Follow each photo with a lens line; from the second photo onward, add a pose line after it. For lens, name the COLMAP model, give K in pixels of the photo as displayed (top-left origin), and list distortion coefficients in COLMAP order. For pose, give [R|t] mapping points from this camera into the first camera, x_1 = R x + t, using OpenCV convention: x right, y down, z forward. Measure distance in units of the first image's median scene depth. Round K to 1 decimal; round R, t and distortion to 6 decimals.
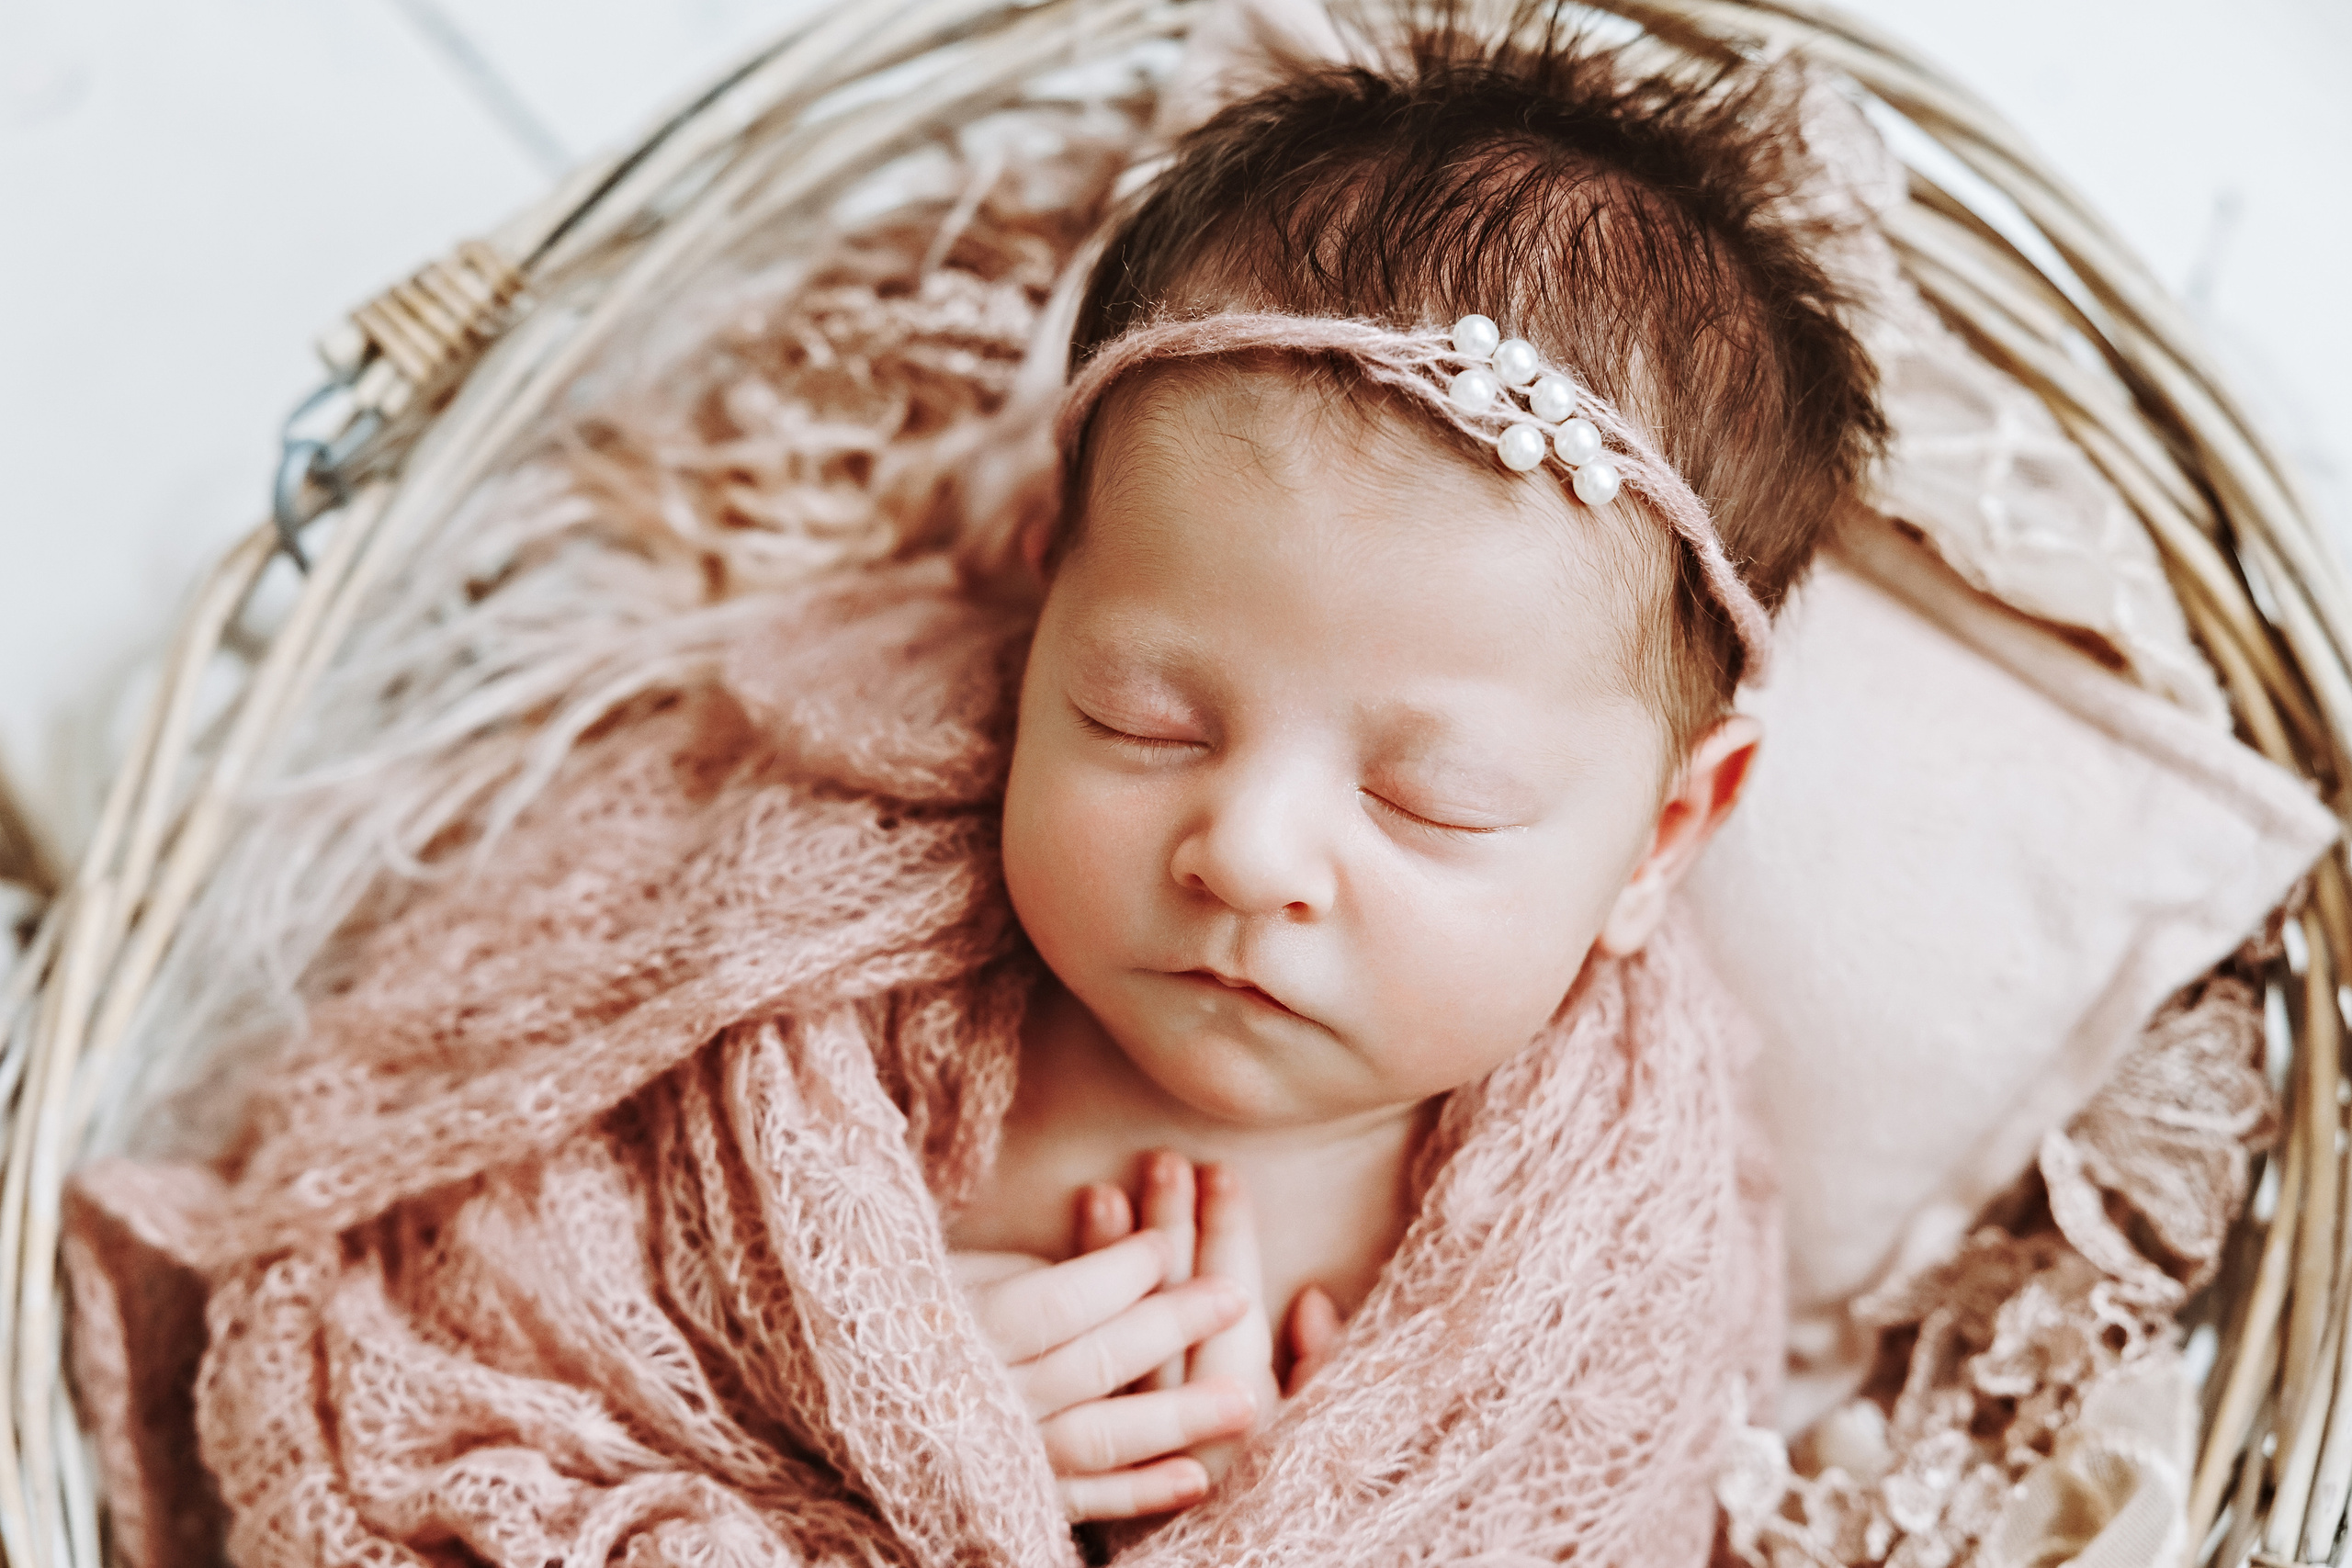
lens RADIAL K [[4575.5, 0, 1176.0], [0, 4575.5, 784.0], [0, 0, 1]] dist [-0.022777, 0.411153]
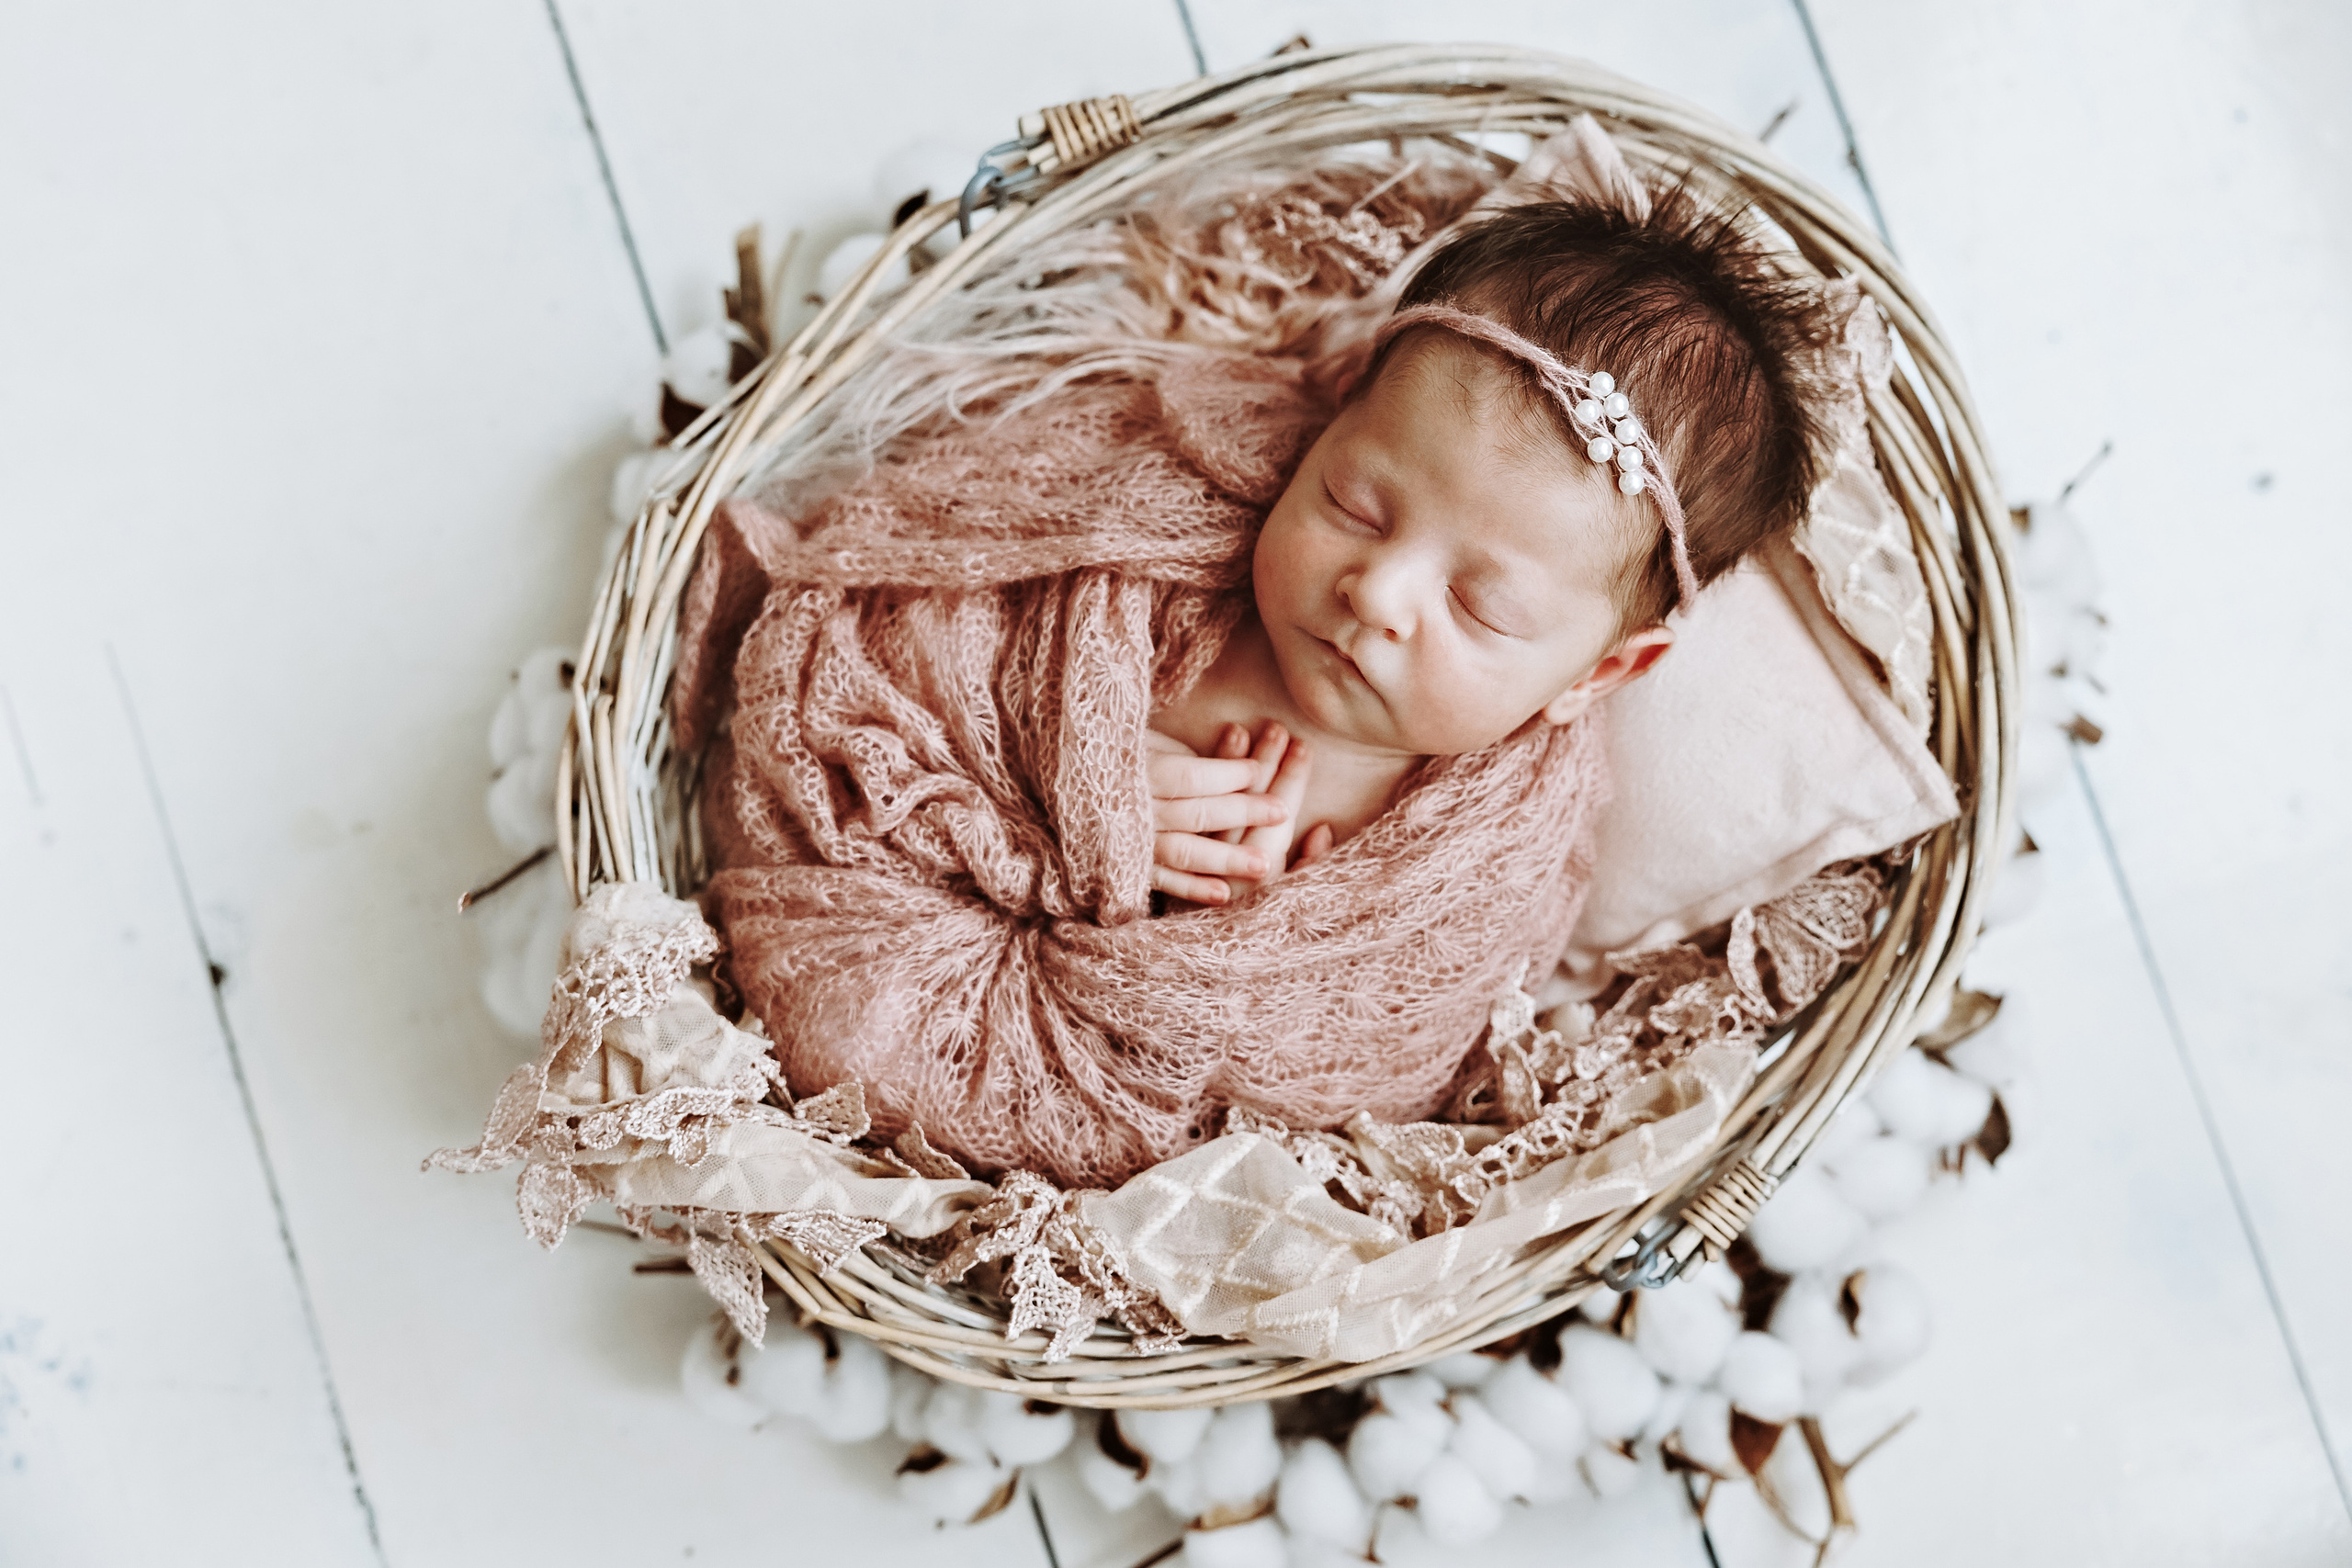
lens RADIAL K [[3419.6, 0, 1176.0], [0, 3419.6, 784.0], [0, 0, 1]] dist [-0.277828, 0.005800]
pose [[0.919206, 0.391751, -0.039901, 0.023413], [-0.384790, 0.915128, 0.120324, -0.044844], [0.083651, -0.095249, 0.991933, -0.350912]]
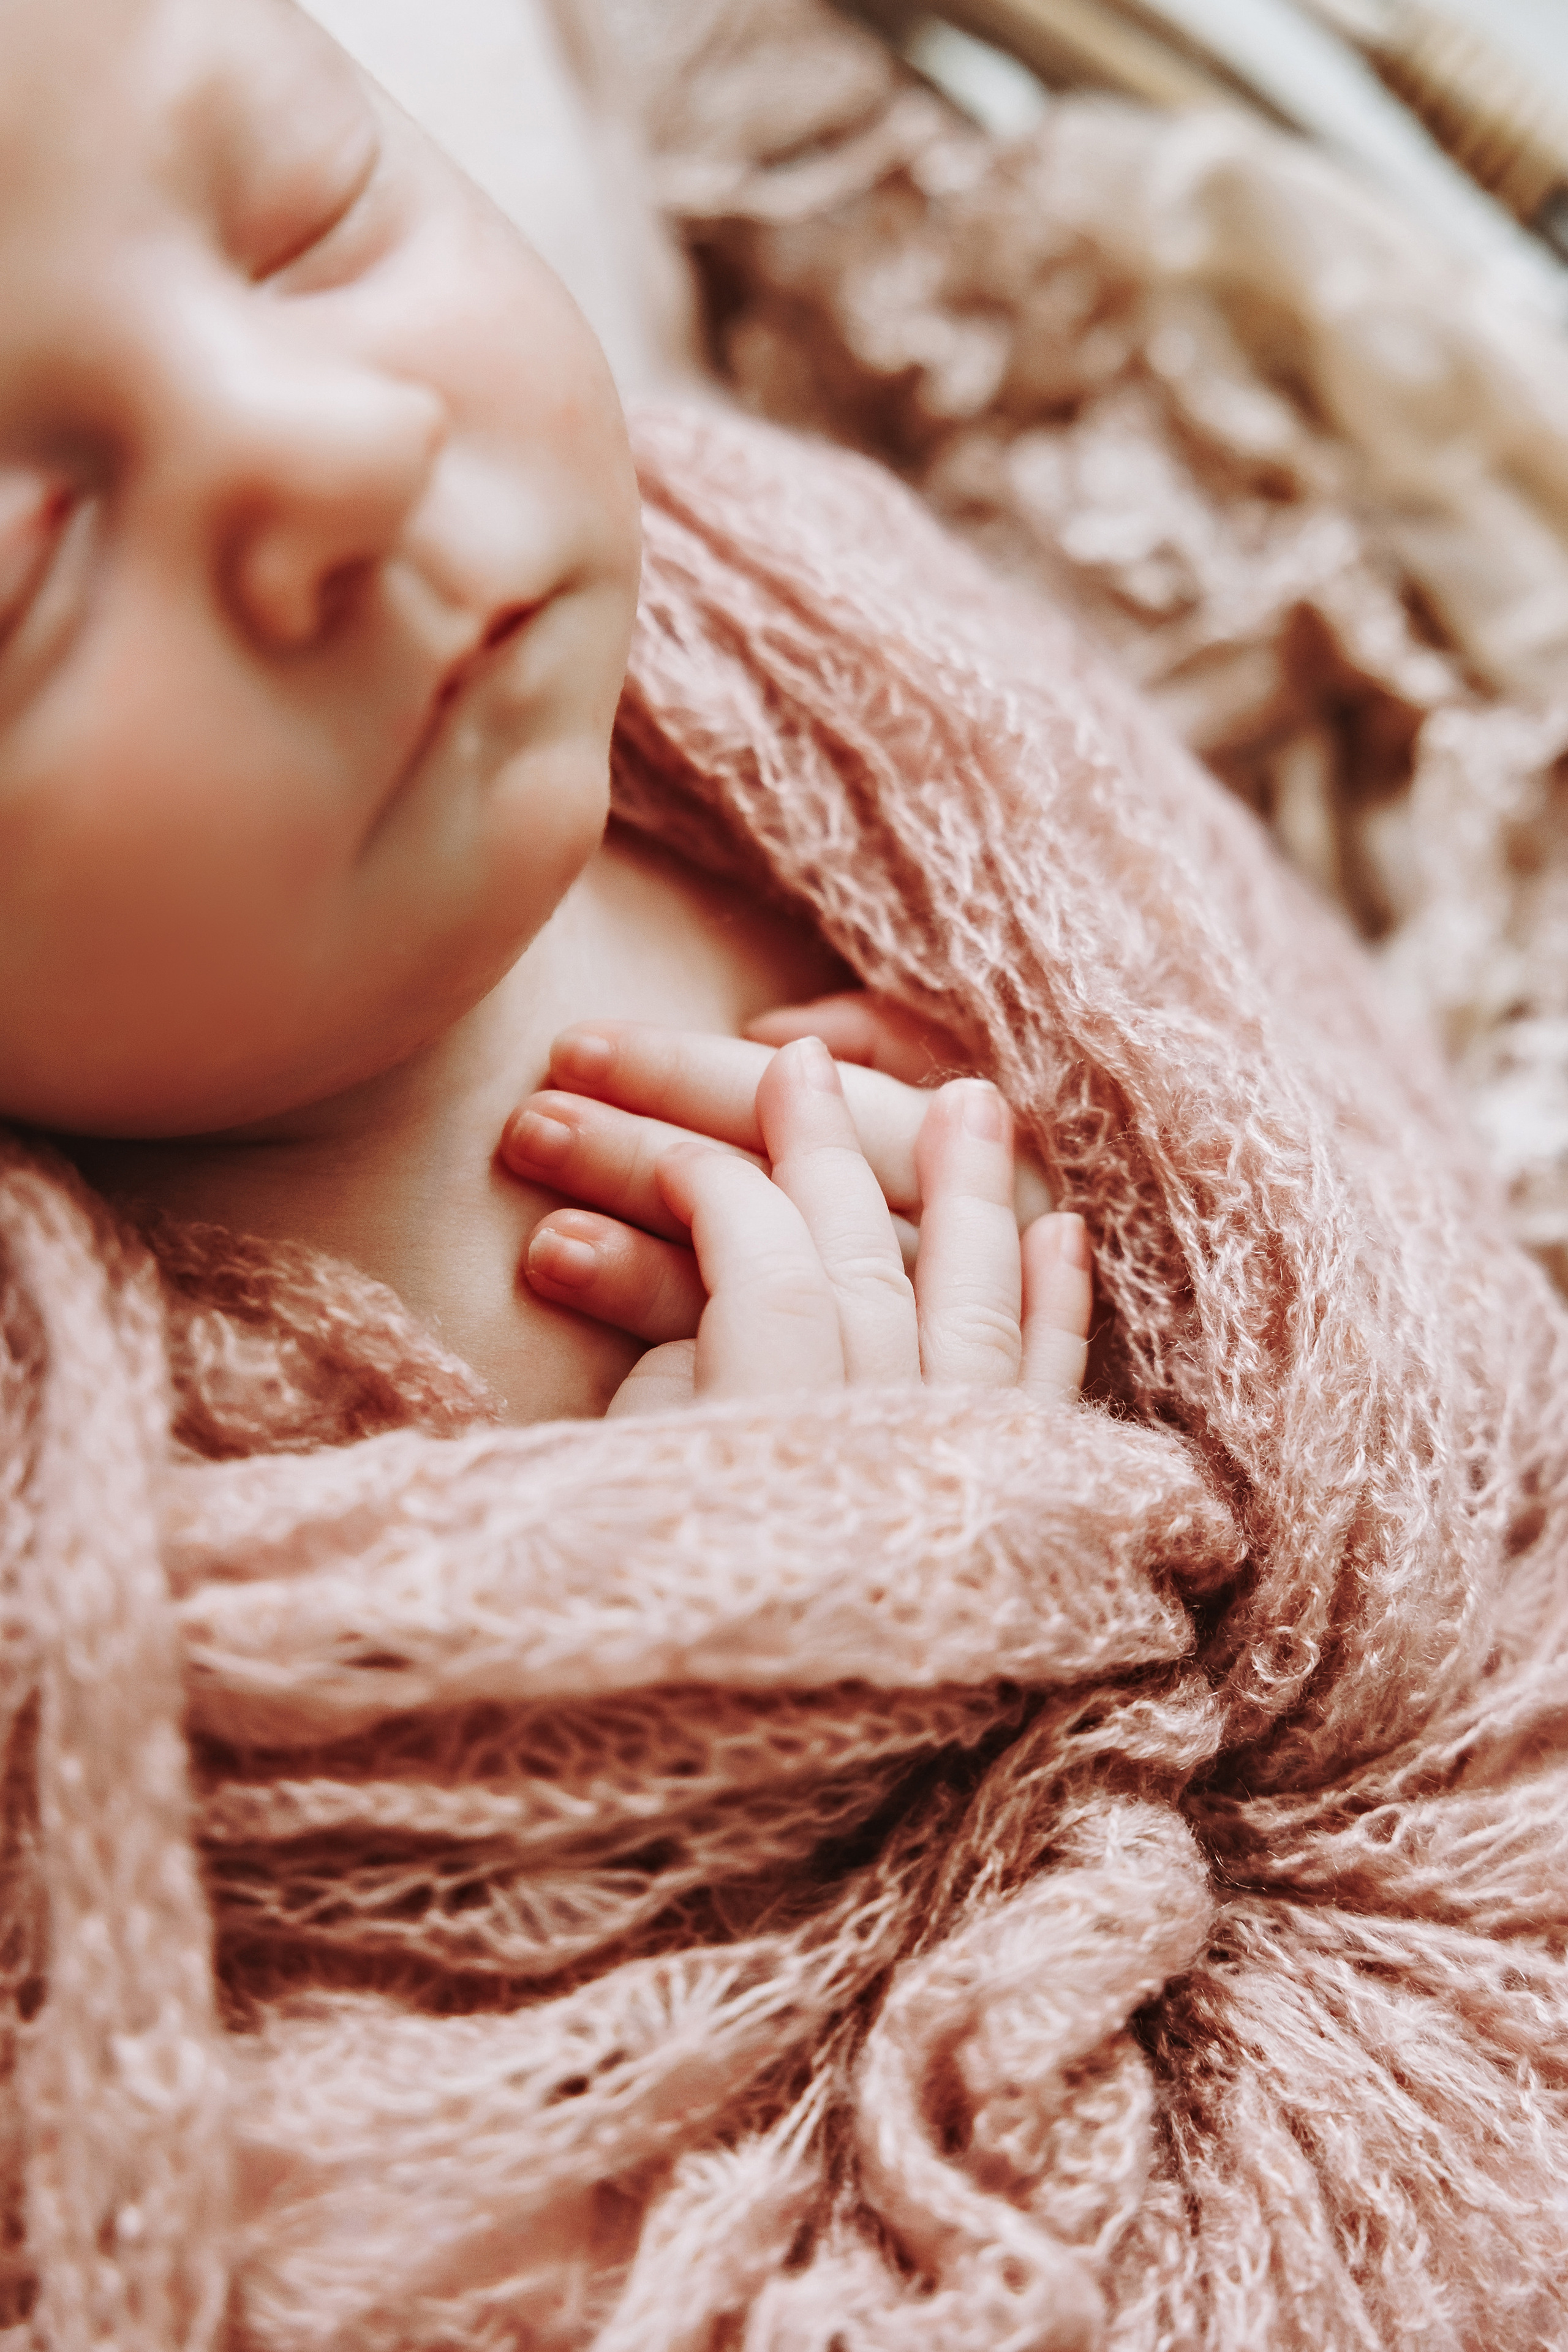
lens RADIAL K [[4576.0, 0, 784.0], [0, 4576.0, 1176.0], [0, 0, 1]] dist [-0.022777, 0.411153]
pose [[0.223580, -0.857333, 0.463672, -0.273466], [0.873547, 0.387272, 0.294850, -0.059036], [-0.432352, 0.339117, 0.835507, 0.506918]]
